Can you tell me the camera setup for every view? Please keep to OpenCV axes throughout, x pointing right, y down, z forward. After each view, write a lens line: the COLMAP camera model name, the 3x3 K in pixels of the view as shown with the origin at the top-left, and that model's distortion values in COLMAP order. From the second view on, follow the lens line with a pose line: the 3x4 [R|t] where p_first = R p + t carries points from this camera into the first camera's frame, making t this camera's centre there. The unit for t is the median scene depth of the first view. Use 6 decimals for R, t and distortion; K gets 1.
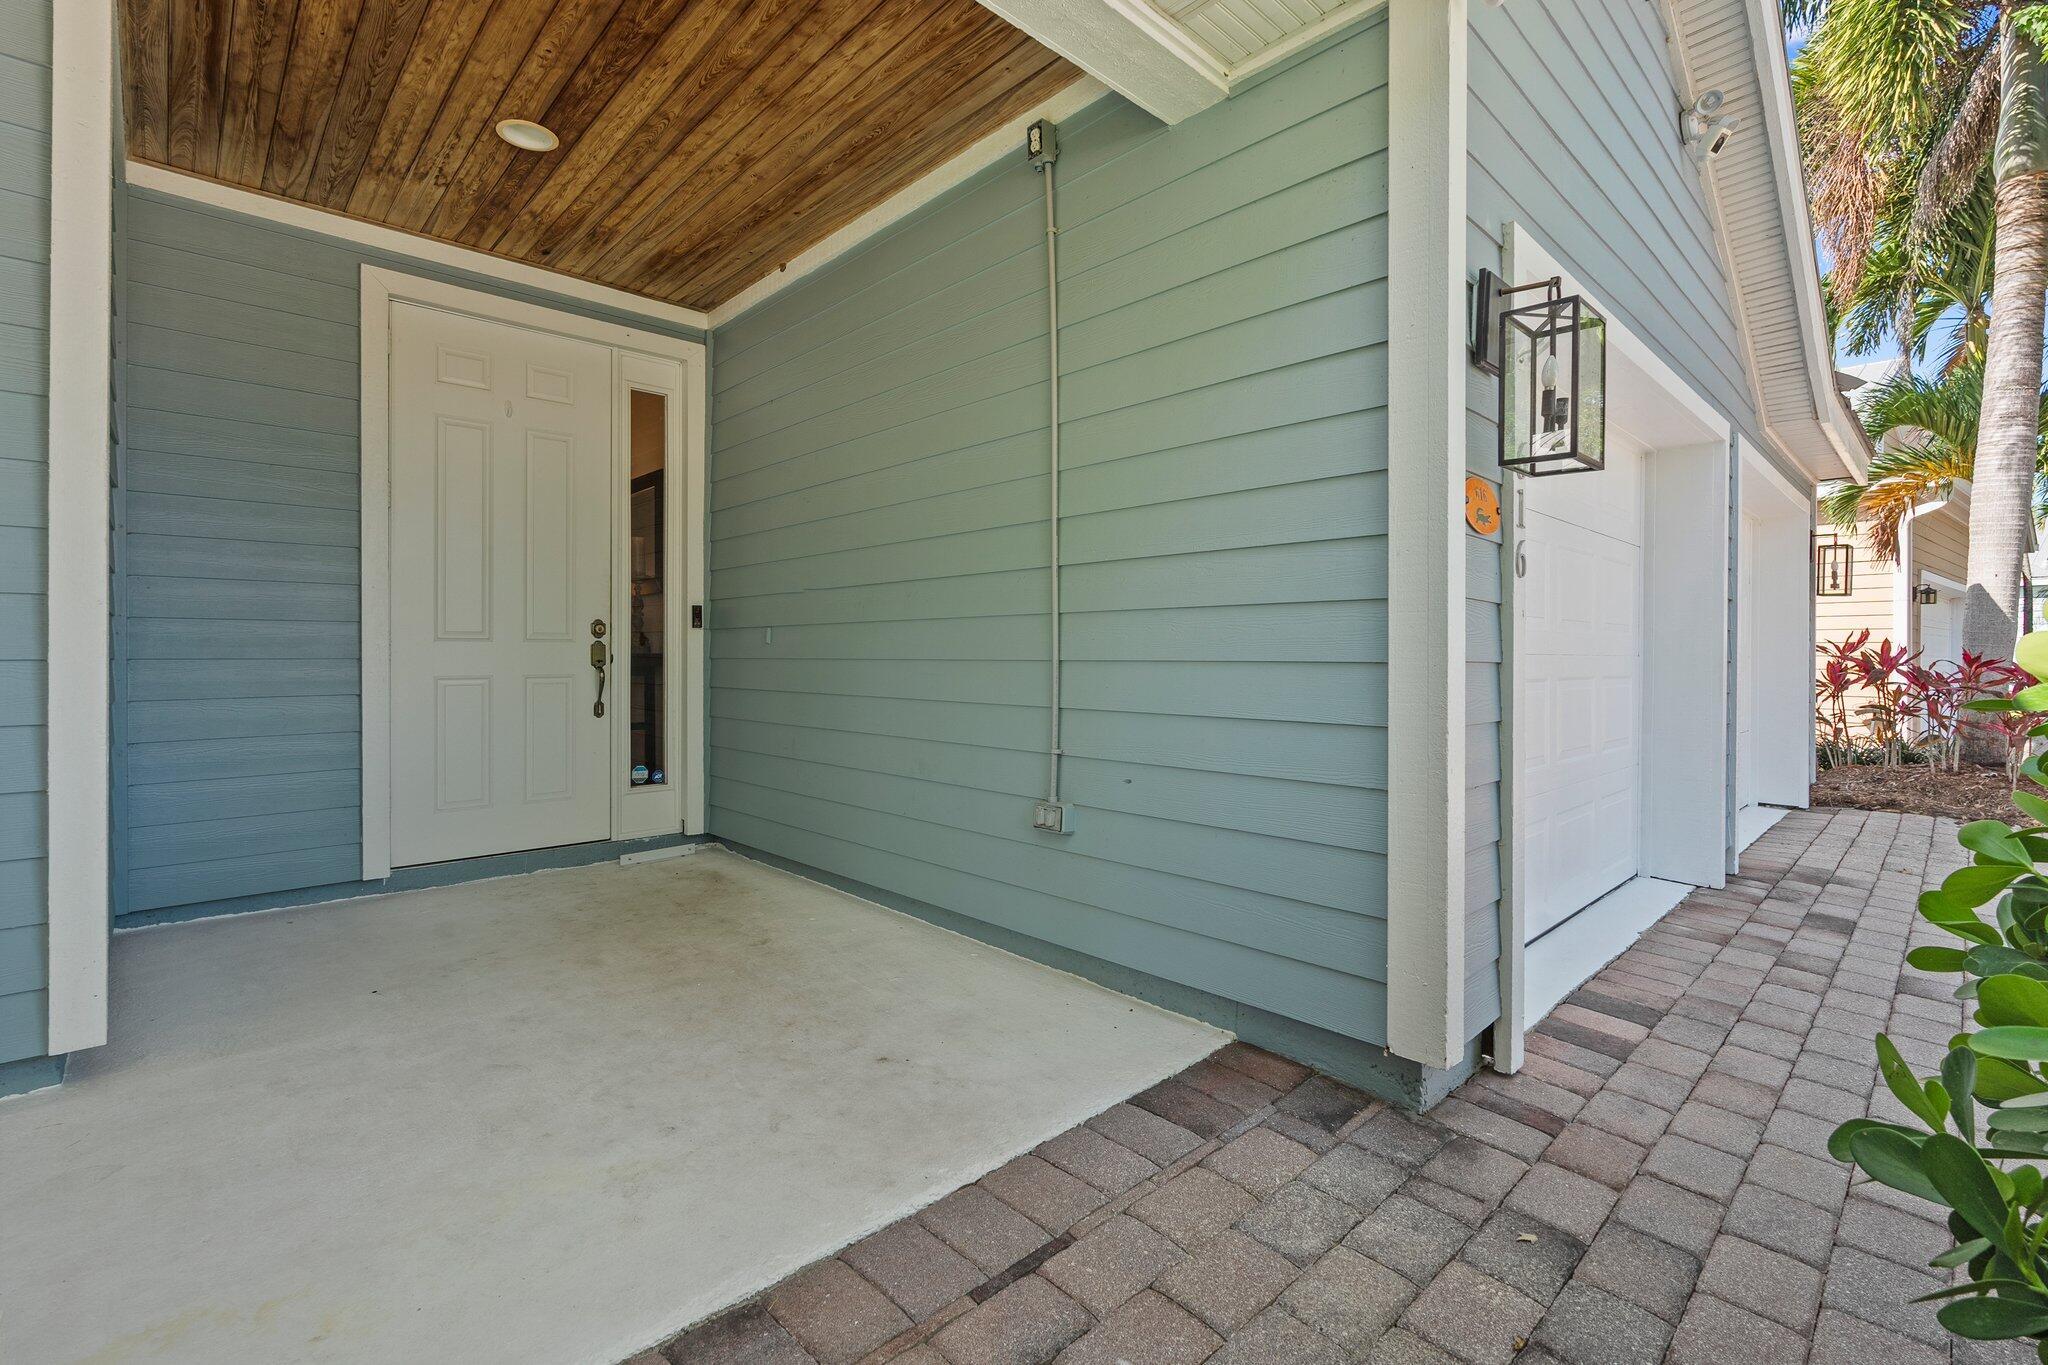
lens RADIAL K [[912.5, 0, 1026.1], [0, 912.5, 651.0], [0, 0, 1]] dist [-0.000493, -0.000163]
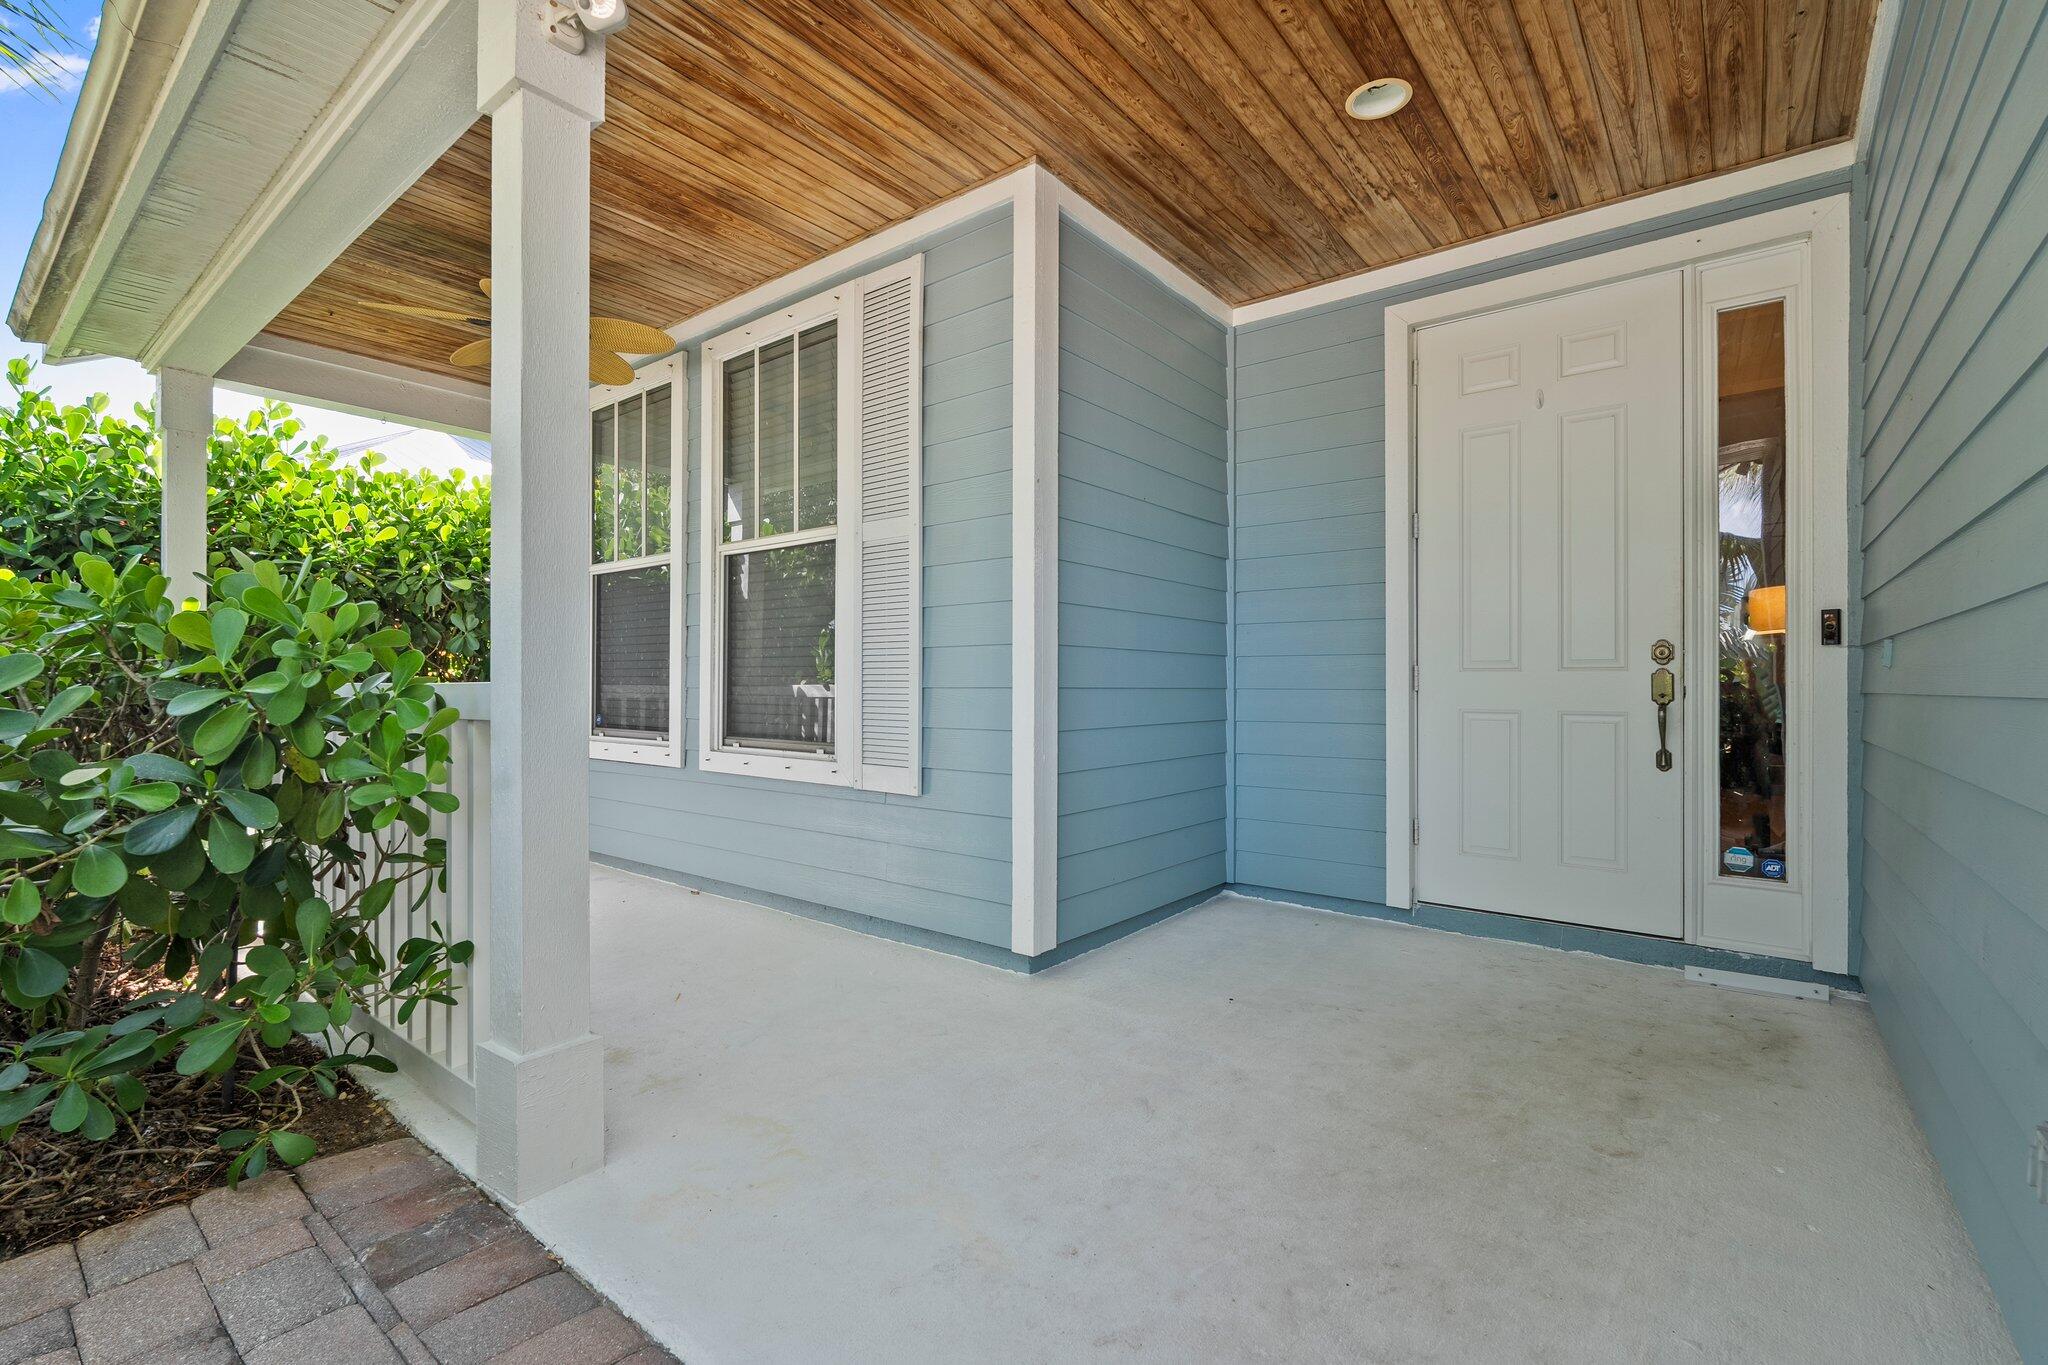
lens RADIAL K [[903.6, 0, 1019.0], [0, 903.6, 681.5], [0, 0, 1]] dist [0.000905, 0.000063]
pose [[0.138787, -0.002471, -0.990319, 0.229432], [0.000711, 0.999997, -0.002395, 0.001028], [0.990322, -0.000372, 0.138788, 0.449568]]
